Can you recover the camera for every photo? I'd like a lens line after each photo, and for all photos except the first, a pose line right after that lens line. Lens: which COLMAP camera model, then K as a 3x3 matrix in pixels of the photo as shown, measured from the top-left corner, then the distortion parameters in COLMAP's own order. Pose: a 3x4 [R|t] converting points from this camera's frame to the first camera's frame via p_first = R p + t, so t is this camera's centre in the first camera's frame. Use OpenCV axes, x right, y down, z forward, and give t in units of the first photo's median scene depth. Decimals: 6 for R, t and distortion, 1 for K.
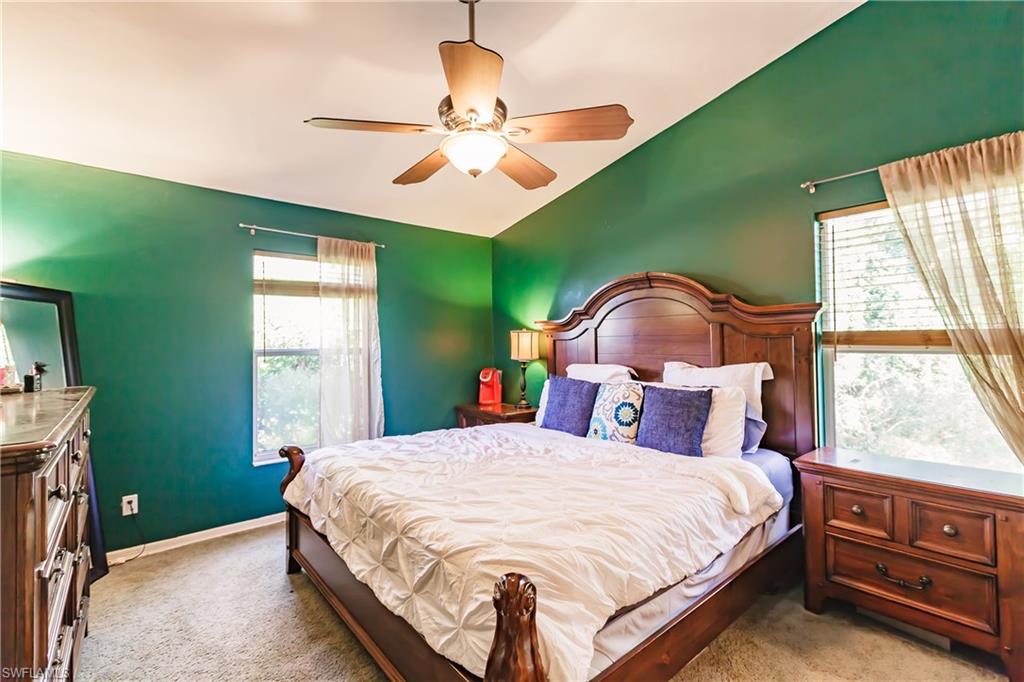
lens RADIAL K [[460.3, 0, 531.6], [0, 460.3, 334.6], [0, 0, 1]] dist [-0.001536, -0.000471]
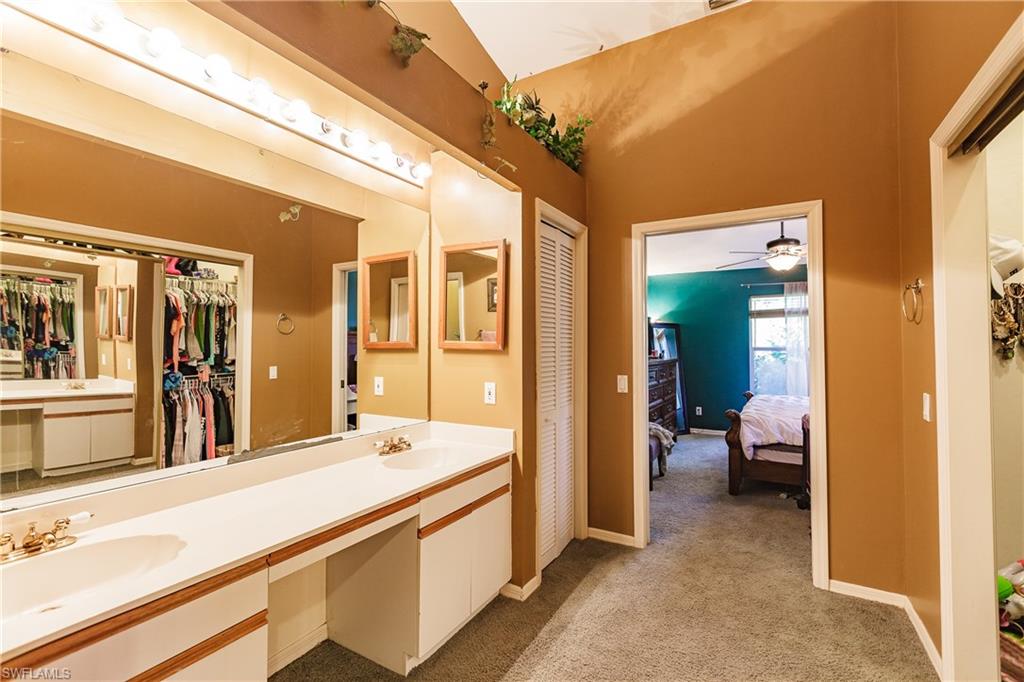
lens RADIAL K [[460.3, 0, 511.2], [0, 460.3, 340.3], [0, 0, 1]] dist [-0.001536, -0.000471]
pose [[0.313972, 0.000019, -0.949432, 0.899776], [0.015389, 0.999869, 0.005109, -0.020534], [0.949308, -0.016215, 0.313930, -0.553996]]
